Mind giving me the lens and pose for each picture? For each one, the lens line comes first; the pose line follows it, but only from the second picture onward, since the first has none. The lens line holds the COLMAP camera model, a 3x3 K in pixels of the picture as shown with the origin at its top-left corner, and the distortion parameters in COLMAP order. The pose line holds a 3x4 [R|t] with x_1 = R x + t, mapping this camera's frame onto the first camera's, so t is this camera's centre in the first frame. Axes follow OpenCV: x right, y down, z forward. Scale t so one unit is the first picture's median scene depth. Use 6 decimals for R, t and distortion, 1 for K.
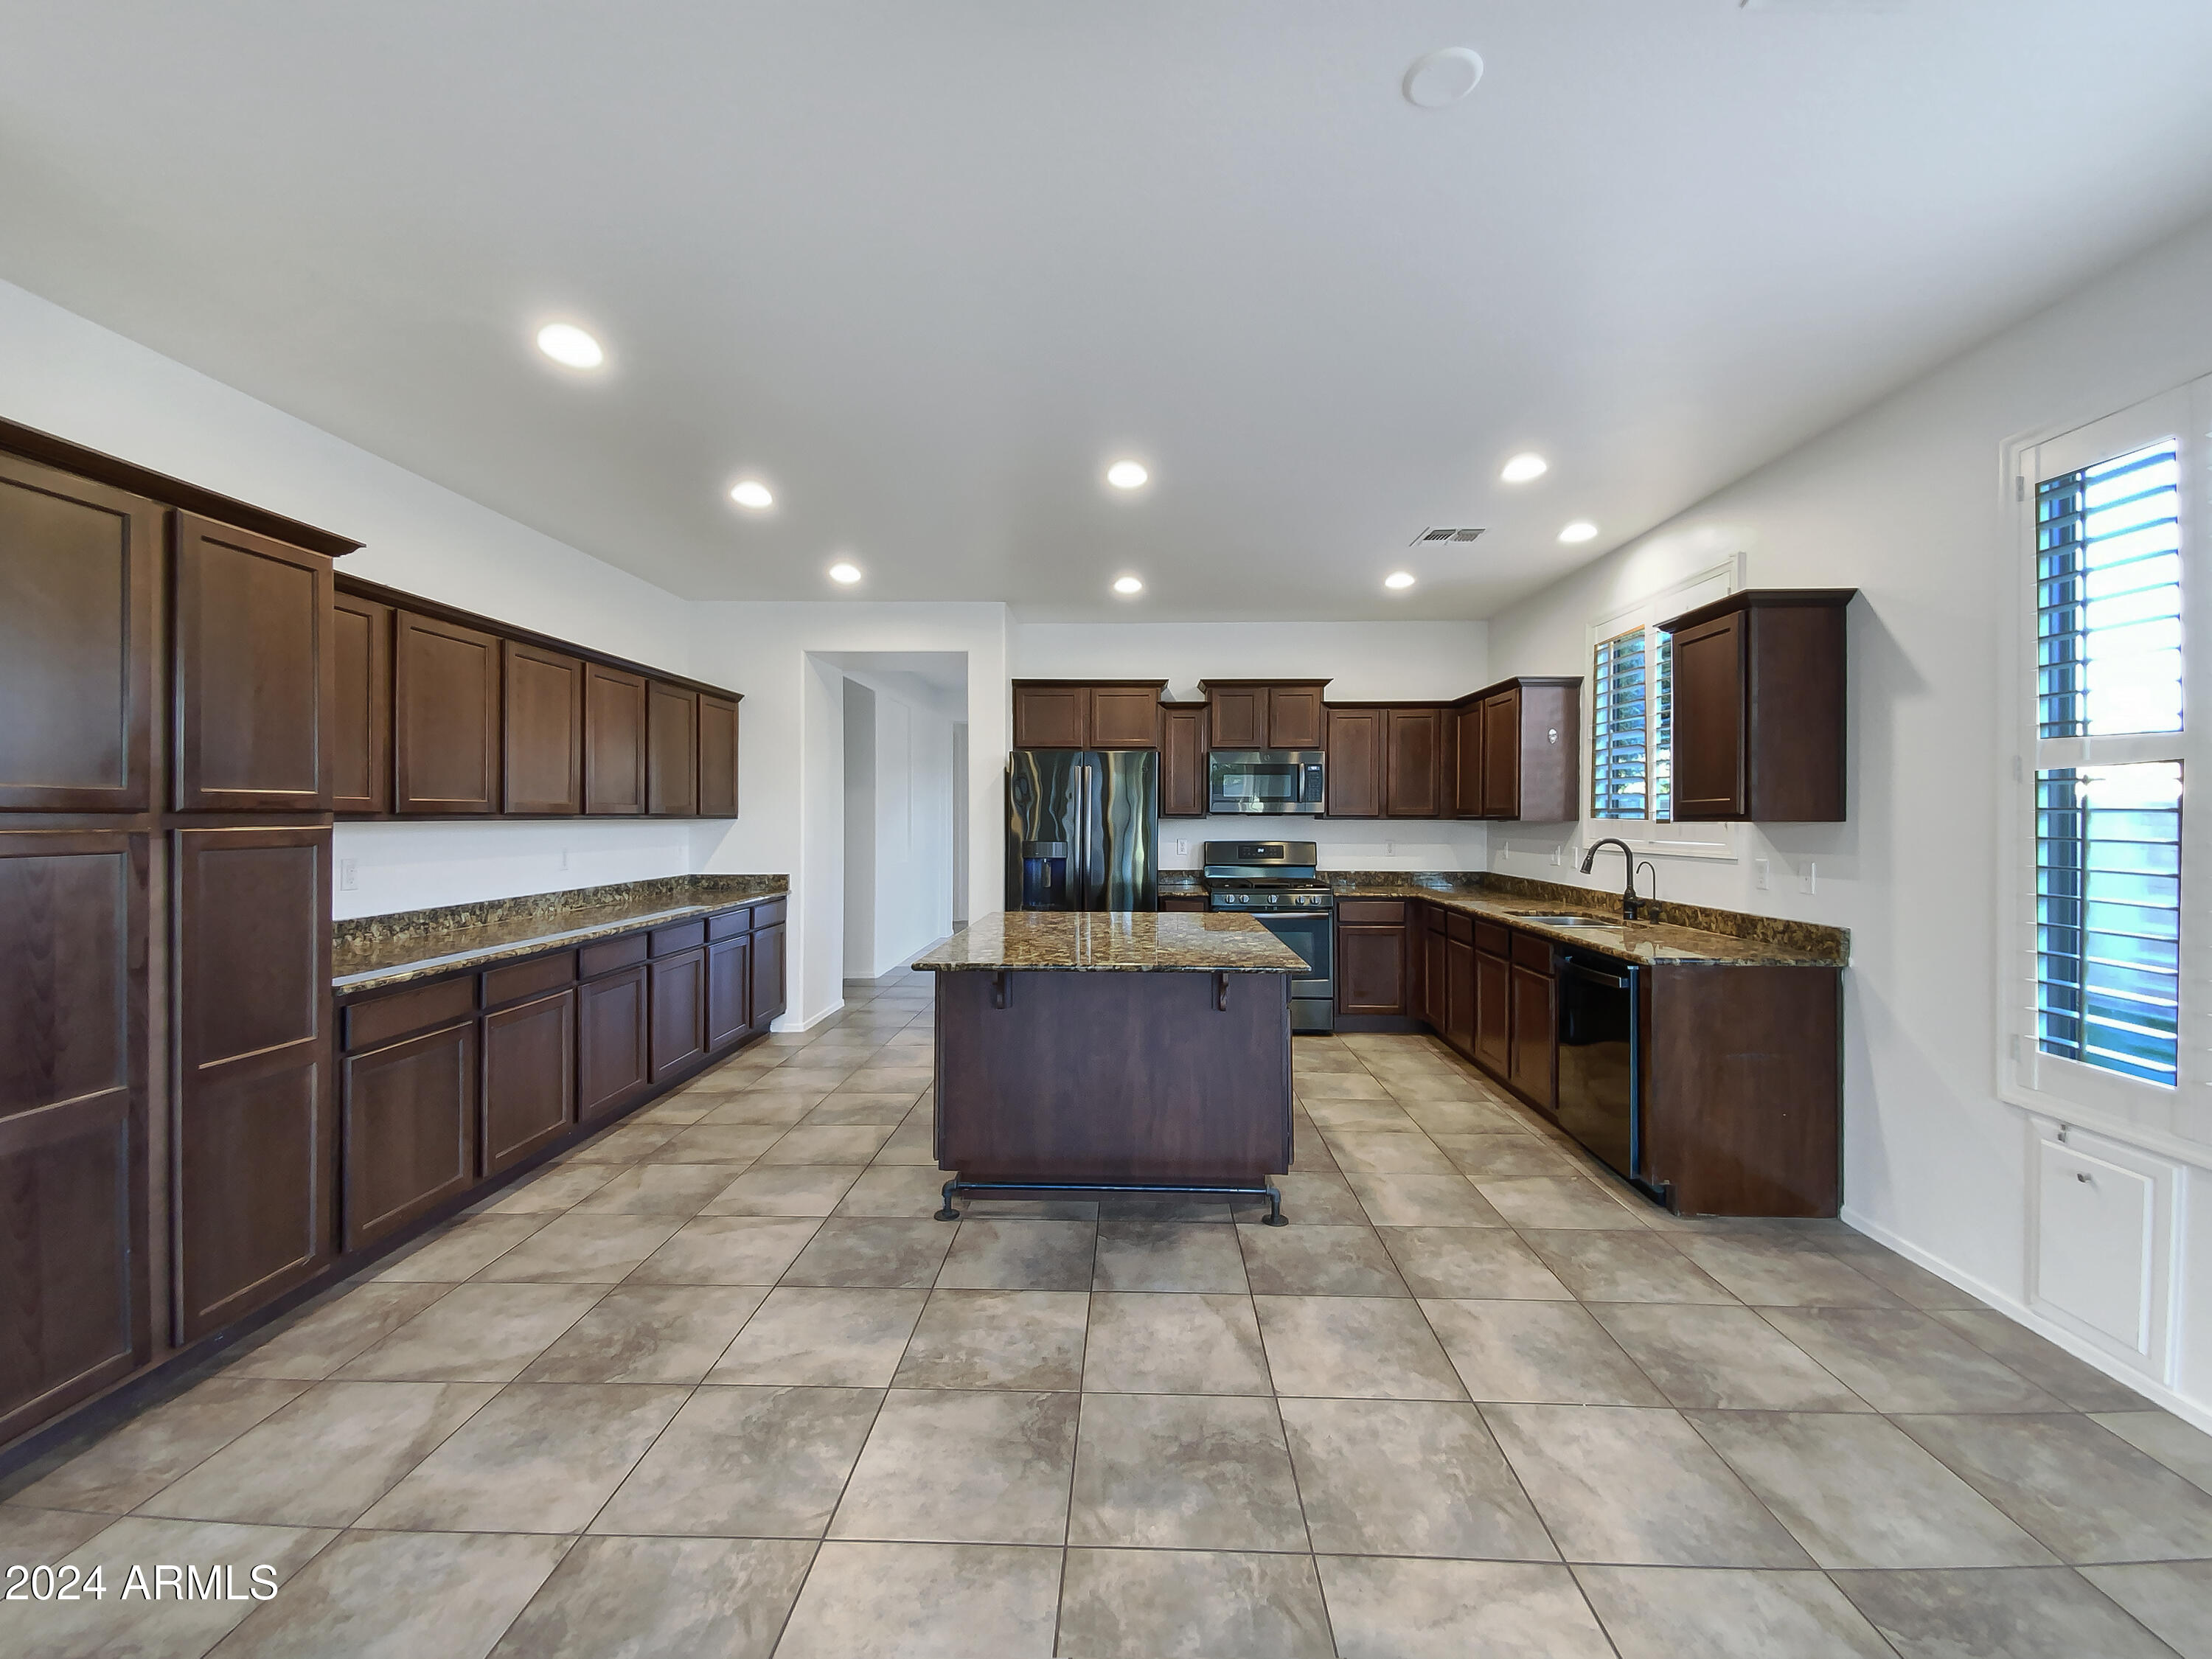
lens RADIAL K [[952.2, 0, 1150.6], [0, 952.2, 756.7], [0, 0, 1]] dist [0.014273, -0.000727]
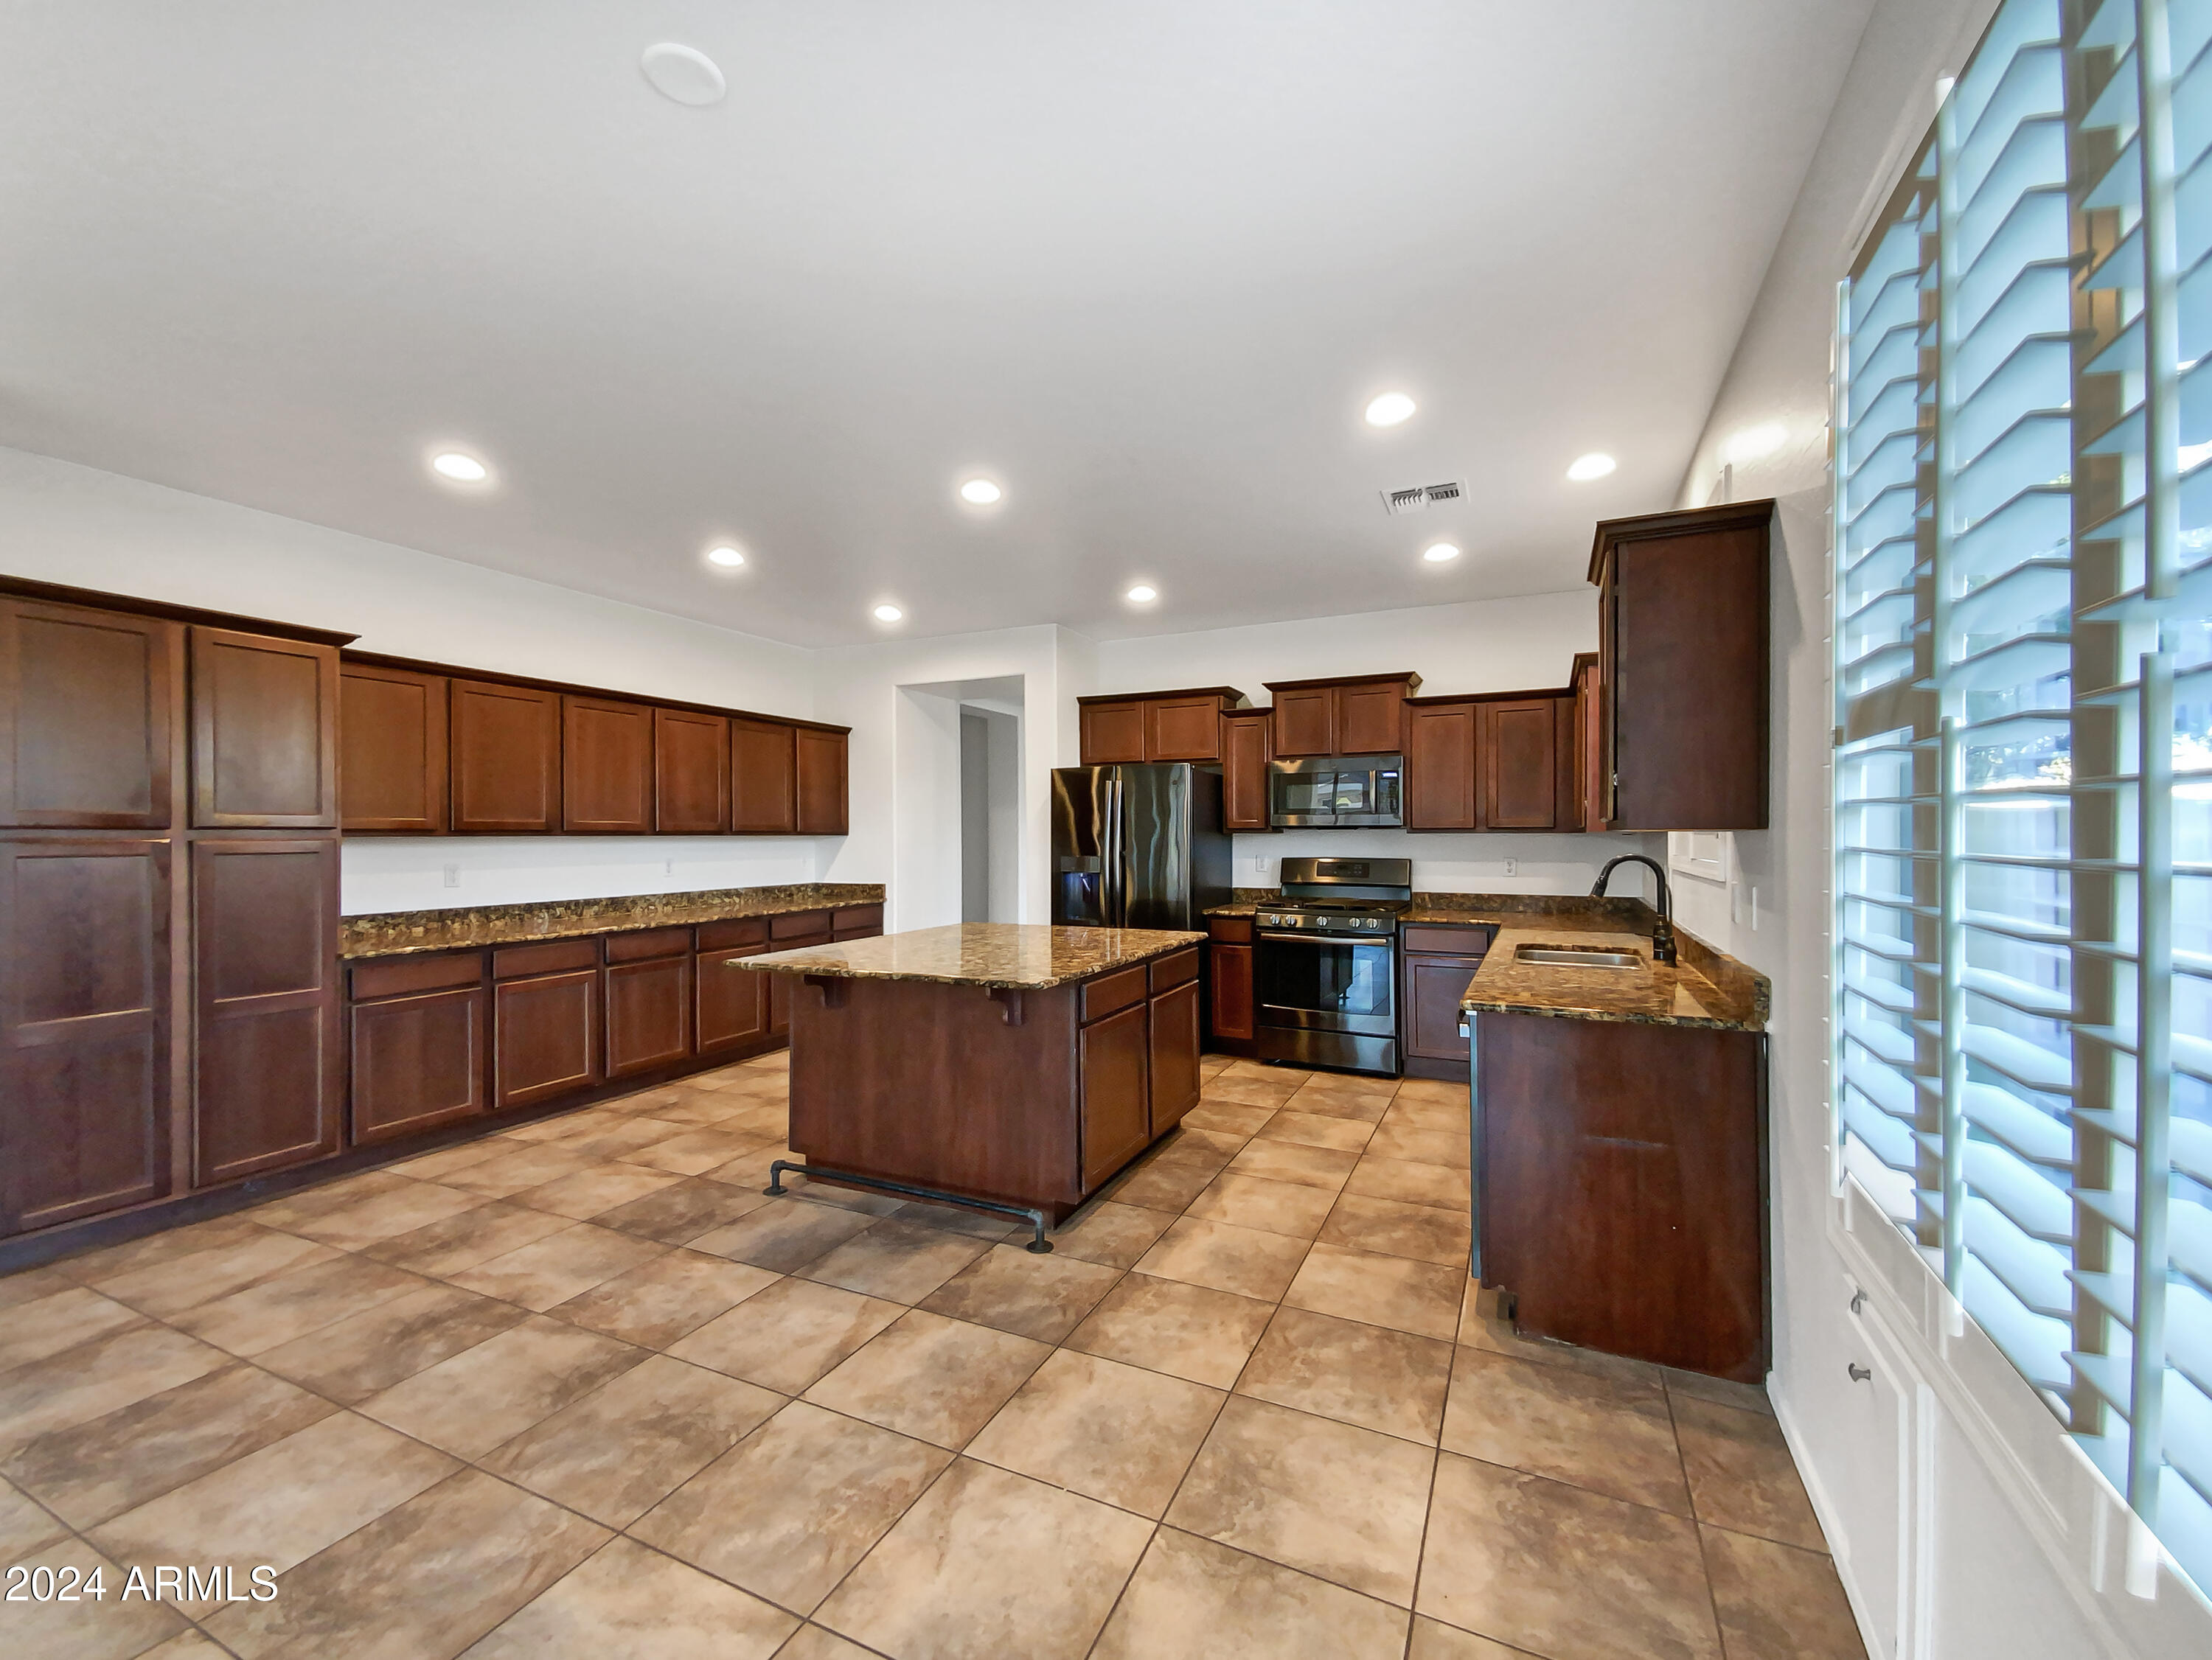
lens RADIAL K [[963.4, 0, 1096.0], [0, 963.4, 780.6], [0, 0, 1]] dist [0.023207, -0.000094]
pose [[0.905838, -0.028632, -0.422656, 0.604218], [0.031282, 0.999510, -0.000666, 0.017785], [0.422468, -0.012618, 0.906290, 0.144766]]
